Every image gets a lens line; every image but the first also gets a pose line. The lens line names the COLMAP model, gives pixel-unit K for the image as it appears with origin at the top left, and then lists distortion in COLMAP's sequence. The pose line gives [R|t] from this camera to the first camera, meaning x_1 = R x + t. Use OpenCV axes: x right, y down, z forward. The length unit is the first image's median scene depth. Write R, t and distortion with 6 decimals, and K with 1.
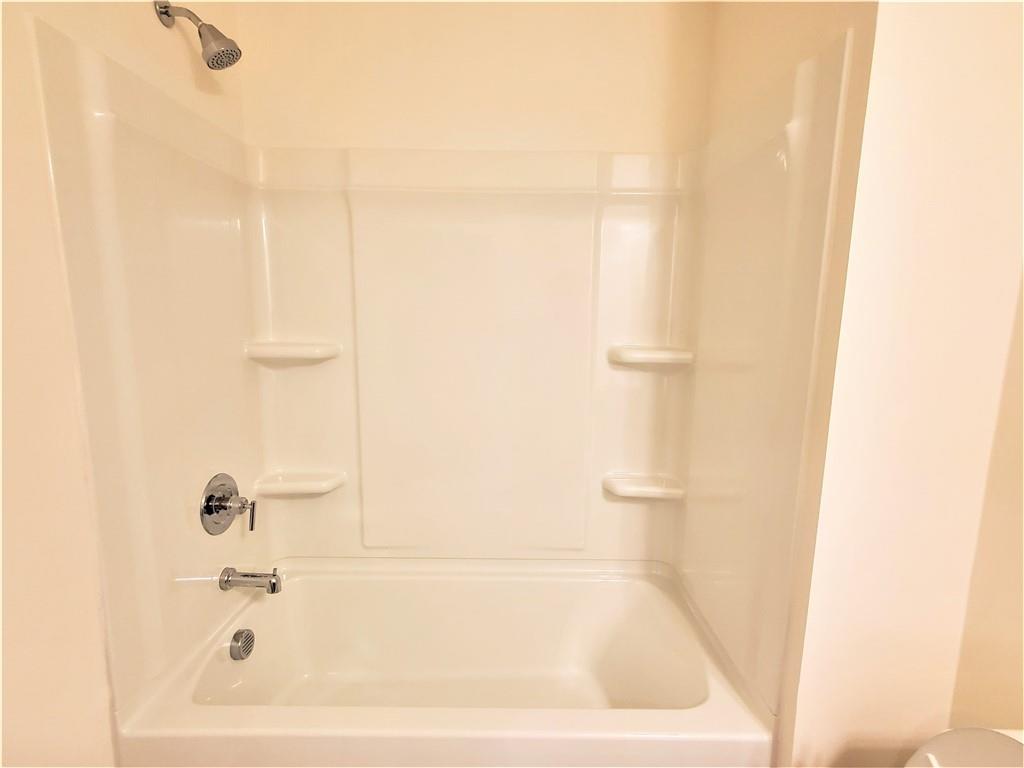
lens RADIAL K [[451.4, 0, 541.5], [0, 451.4, 387.3], [0, 0, 1]] dist [0.002150, 0.002711]
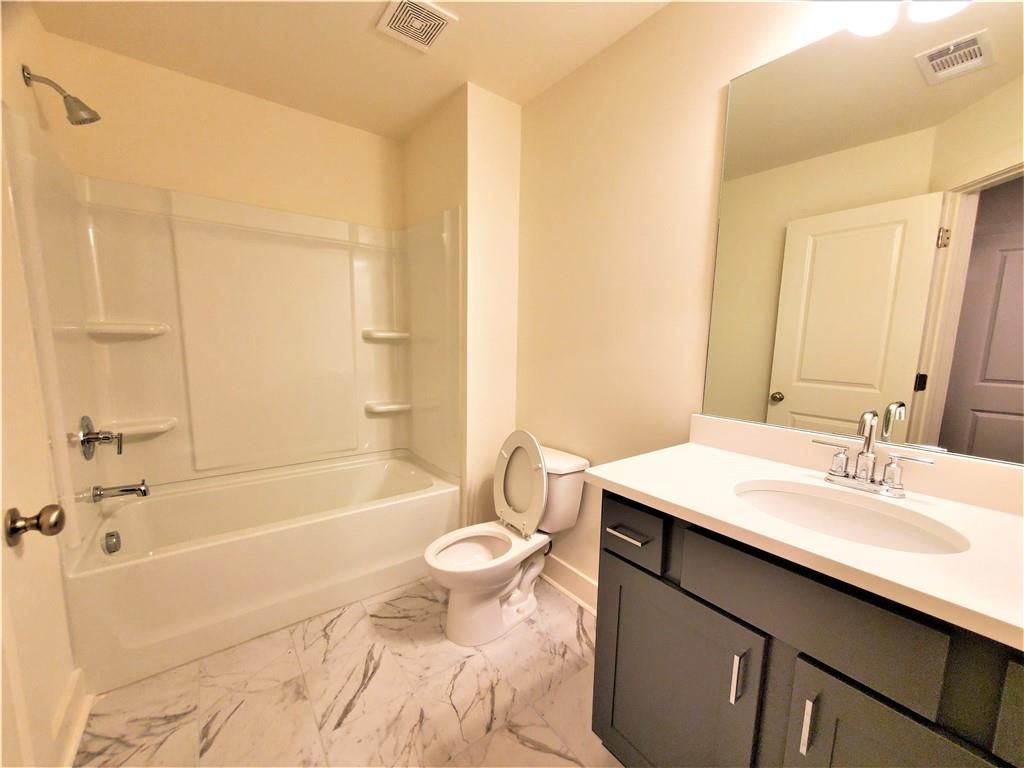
lens RADIAL K [[410.0, 0, 520.3], [0, 410.0, 395.7], [0, 0, 1]] dist [-0.002520, -0.000257]
pose [[0.792462, -0.080034, 0.604647, -0.370030], [0.084552, 0.996197, 0.021046, 0.192284], [-0.604032, 0.034446, 0.796215, -0.680500]]
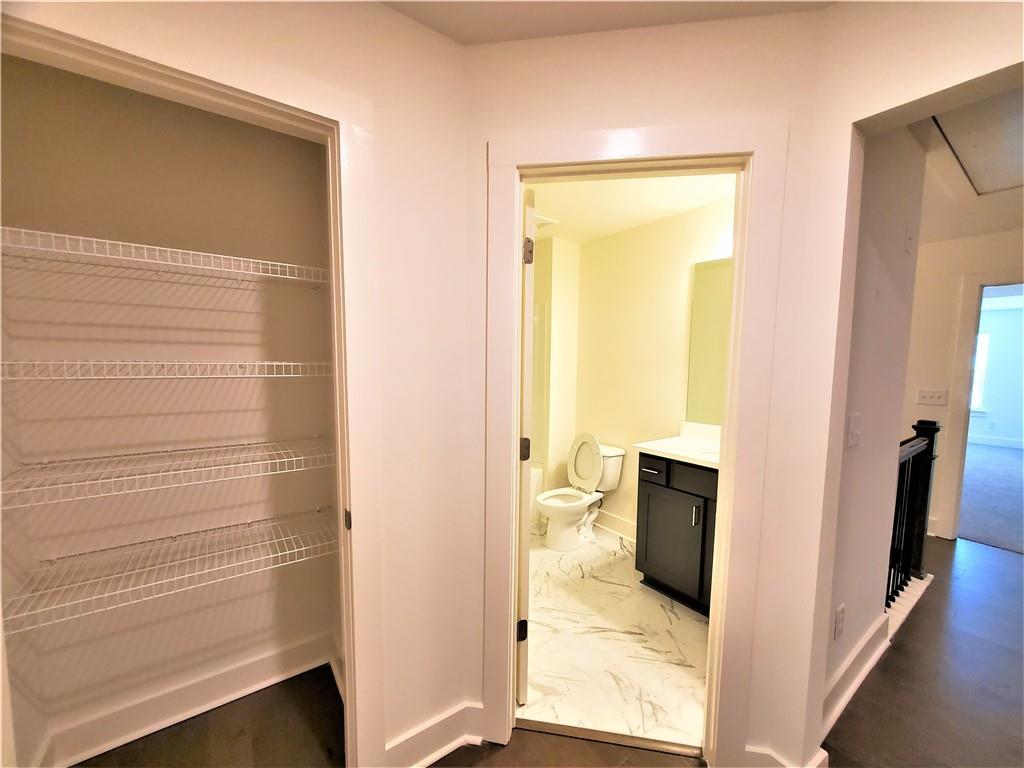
lens RADIAL K [[410.0, 0, 517.1], [0, 410.0, 391.9], [0, 0, 1]] dist [-0.002520, -0.000257]
pose [[0.805933, -0.045447, 0.590259, -1.229459], [0.087241, 0.995281, -0.042485, 0.166159], [-0.585543, 0.085735, 0.806095, -1.275923]]
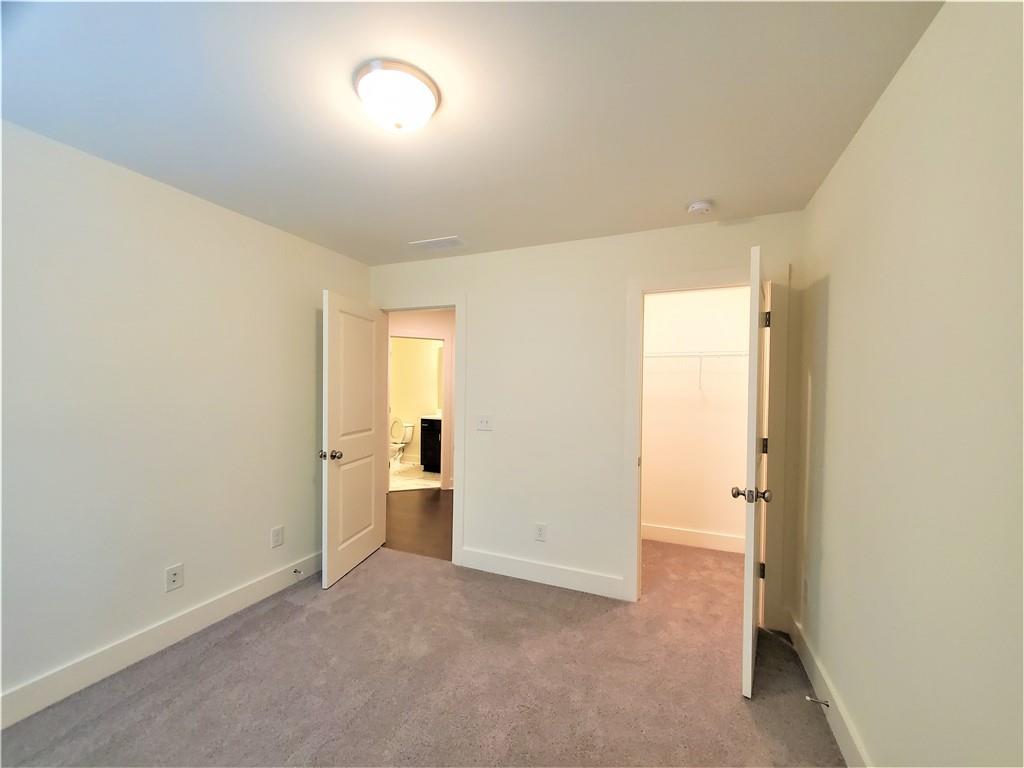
lens RADIAL K [[410.0, 0, 511.8], [0, 410.0, 385.8], [0, 0, 1]] dist [-0.002520, -0.000257]
pose [[0.391412, -0.009882, 0.920162, -3.598036], [0.141857, 0.988637, -0.049725, 0.399730], [-0.909216, 0.149995, 0.388367, -2.903508]]
